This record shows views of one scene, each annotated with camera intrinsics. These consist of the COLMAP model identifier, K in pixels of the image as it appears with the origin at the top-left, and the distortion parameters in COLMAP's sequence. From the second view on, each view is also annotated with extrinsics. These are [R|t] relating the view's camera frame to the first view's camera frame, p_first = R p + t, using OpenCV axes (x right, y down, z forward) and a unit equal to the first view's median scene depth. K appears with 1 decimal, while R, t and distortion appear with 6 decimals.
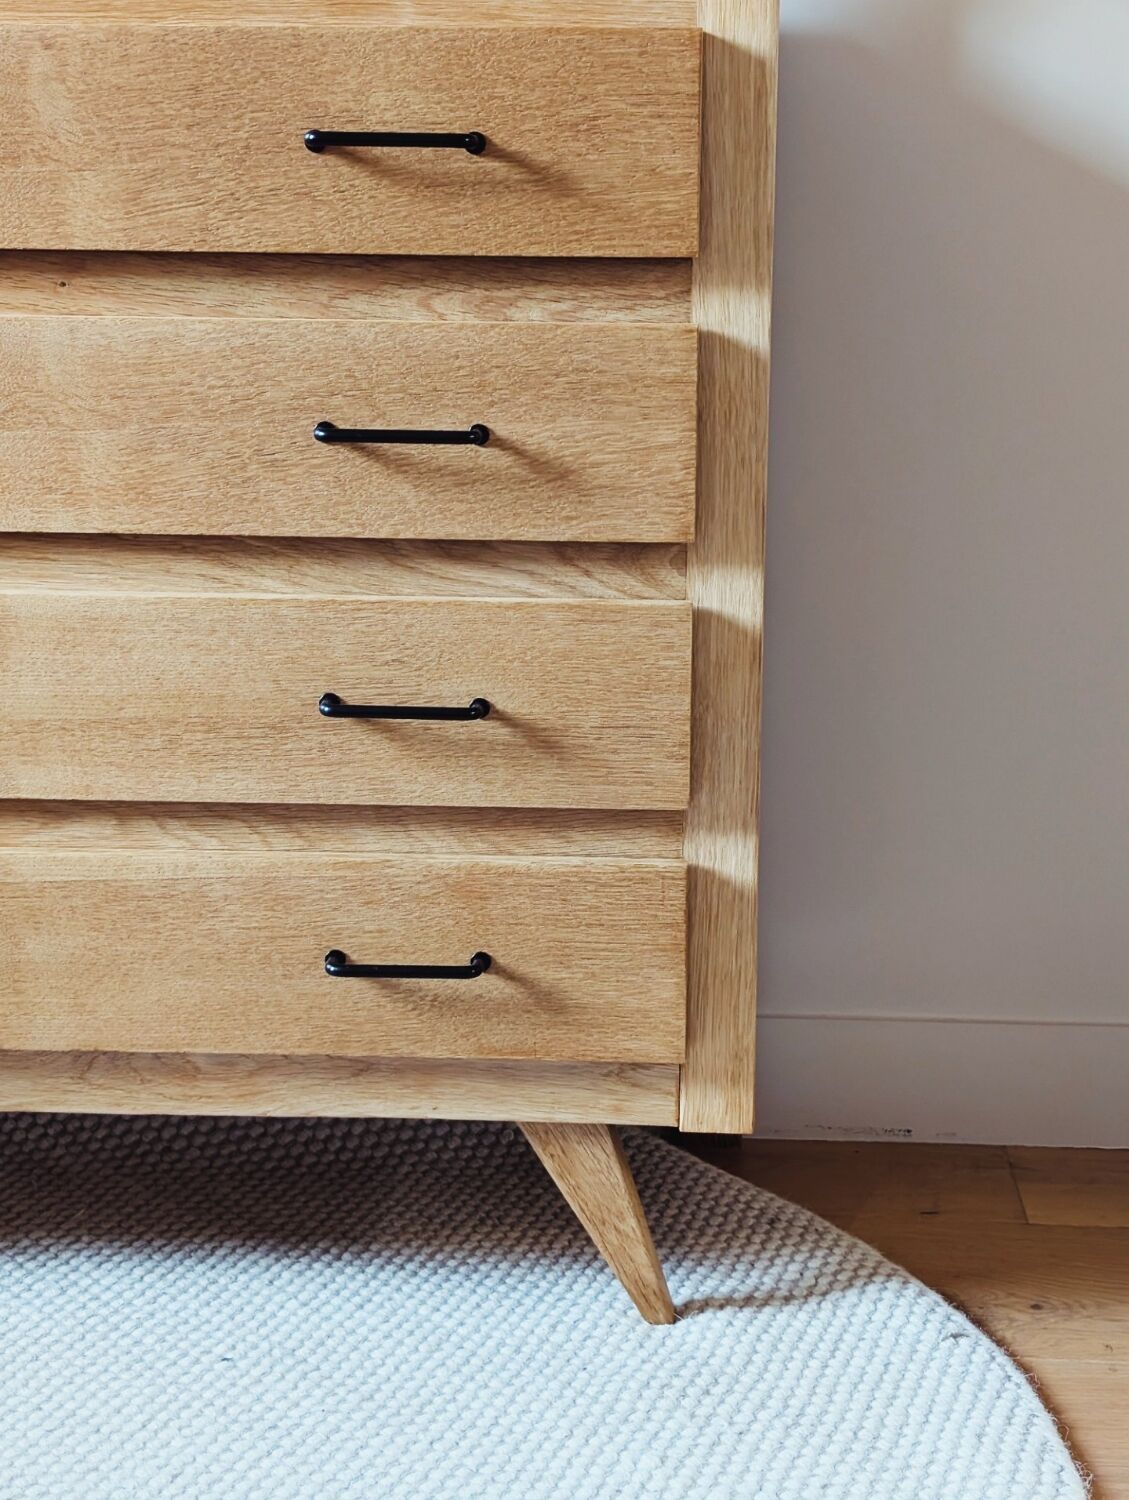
lens RADIAL K [[2491.7, 0, 569.1], [0, 2491.7, 742.4], [0, 0, 1]] dist [0.161400, 0.000000]
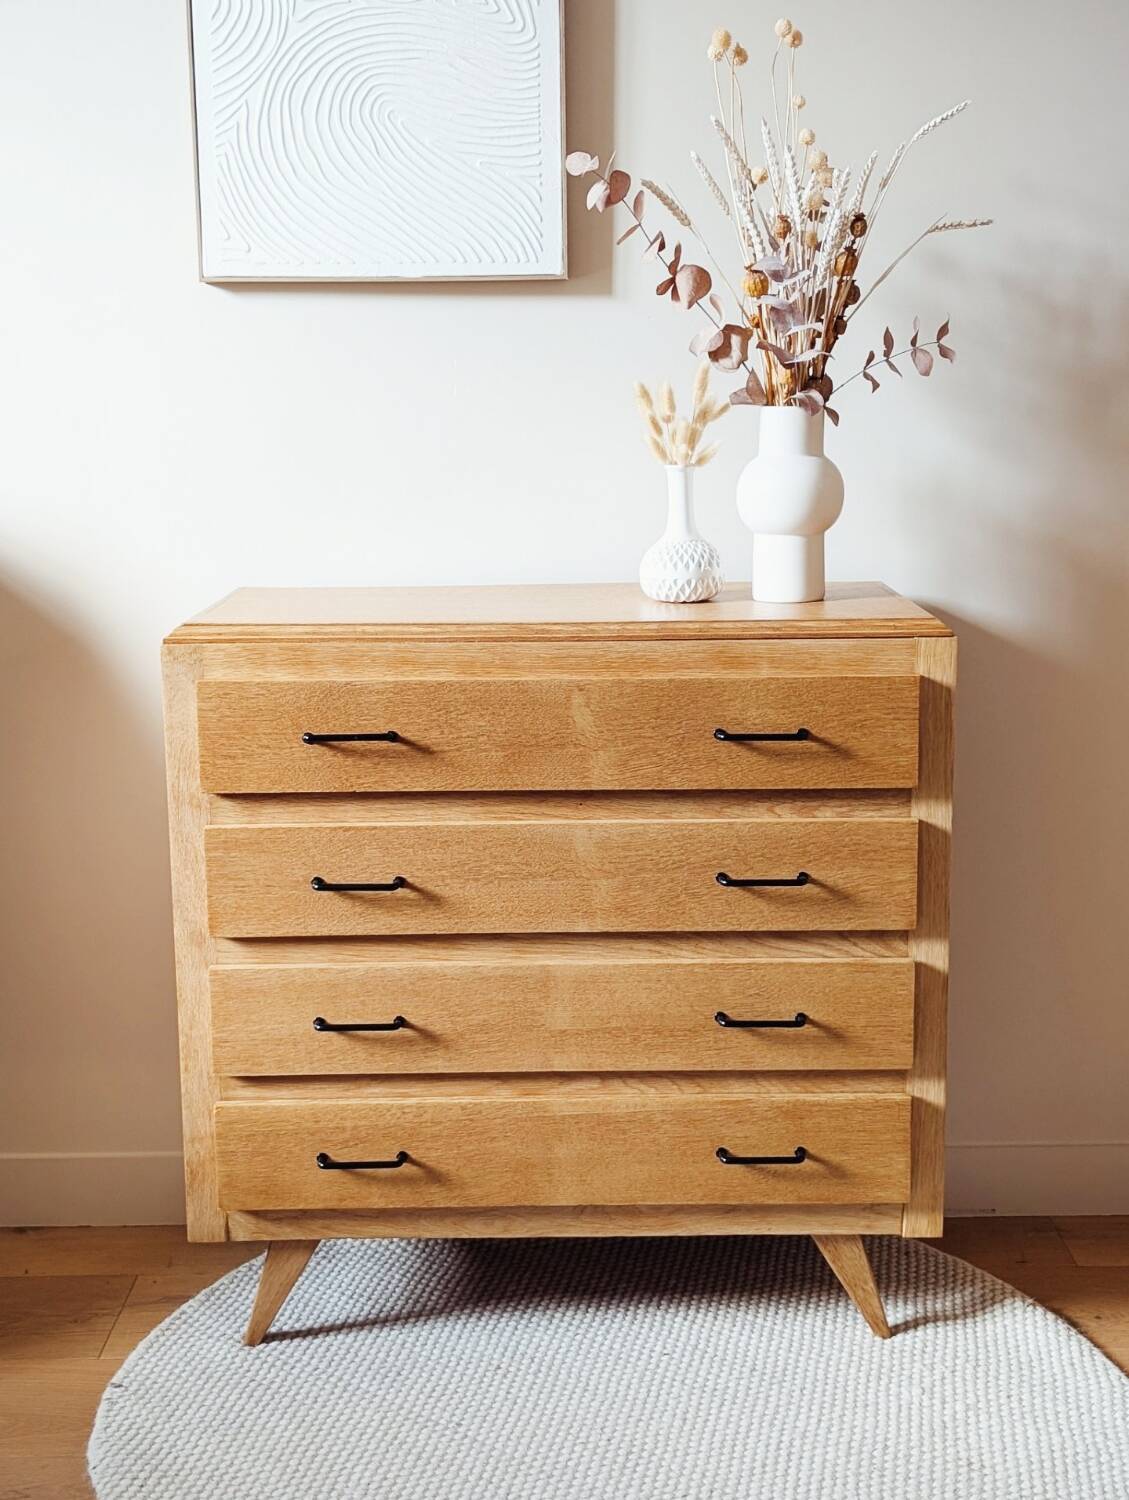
lens RADIAL K [[1950.5, 0, 571.4], [0, 1950.5, 735.3], [0, 0, 1]] dist [0.072620, 0.000000]
pose [[0.997434, -0.025634, 0.066843, -0.297671], [0.027372, 0.999307, -0.025215, -0.192014], [-0.066150, 0.026980, 0.997445, -0.460177]]
